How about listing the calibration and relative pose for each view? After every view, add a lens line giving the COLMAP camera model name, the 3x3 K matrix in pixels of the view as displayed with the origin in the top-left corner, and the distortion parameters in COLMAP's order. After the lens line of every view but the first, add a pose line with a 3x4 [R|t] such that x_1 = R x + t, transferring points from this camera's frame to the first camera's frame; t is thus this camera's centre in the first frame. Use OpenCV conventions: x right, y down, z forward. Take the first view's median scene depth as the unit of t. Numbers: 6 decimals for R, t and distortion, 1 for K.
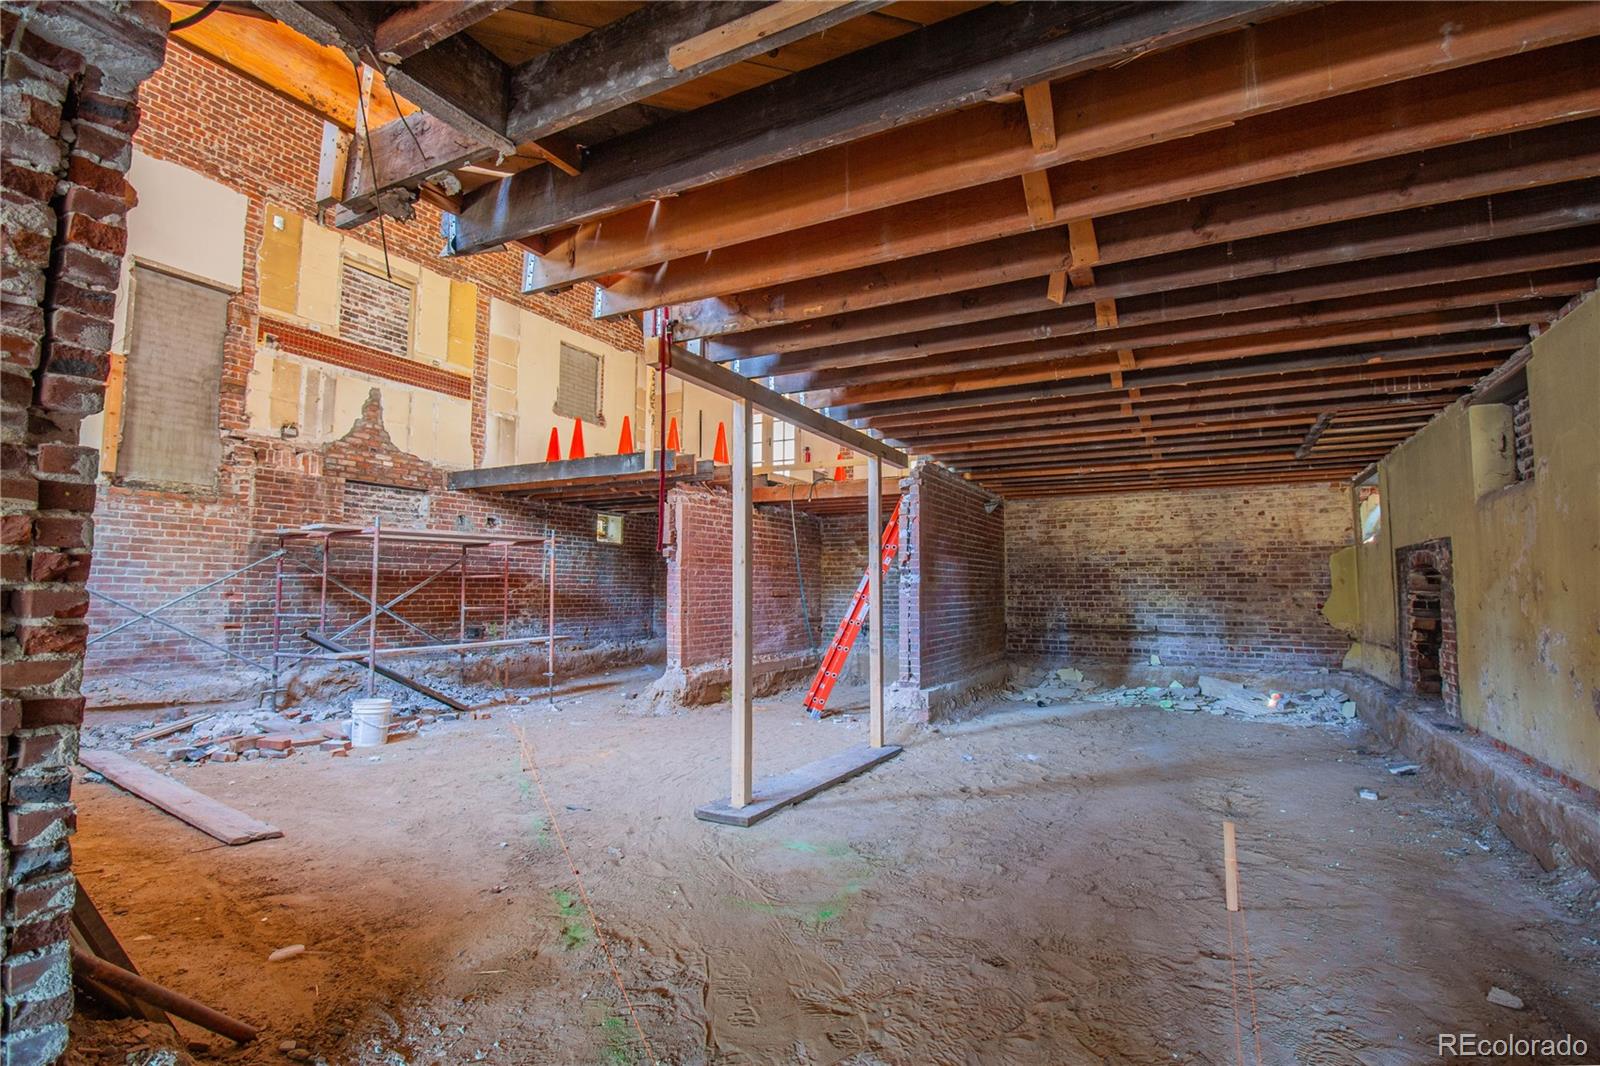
lens RADIAL K [[766.9, 0, 800.0], [0, 766.9, 533.0], [0, 0, 1]] dist [-0.001679, -0.000431]
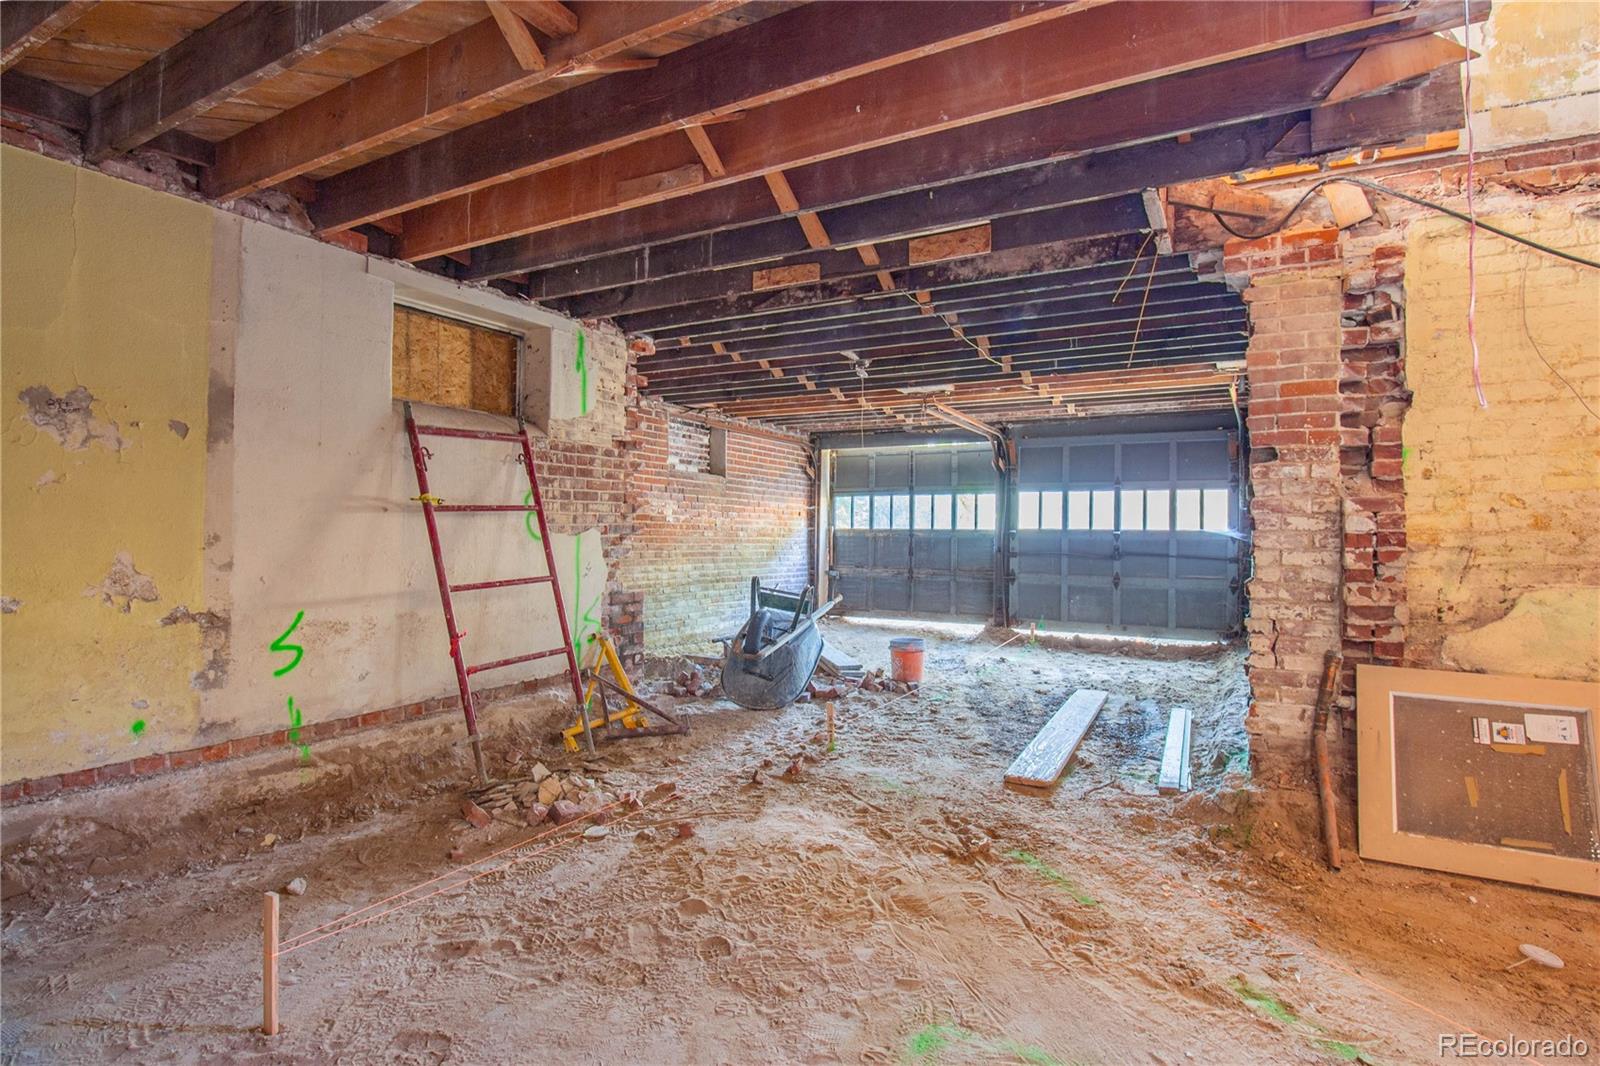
lens RADIAL K [[766.9, 0, 800.0], [0, 766.9, 533.0], [0, 0, 1]] dist [-0.001679, -0.000431]
pose [[-0.999594, -0.014043, 0.024783, 0.099443], [-0.015806, 0.997248, -0.072431, 0.100727], [-0.023698, -0.072793, -0.997065, 1.288895]]
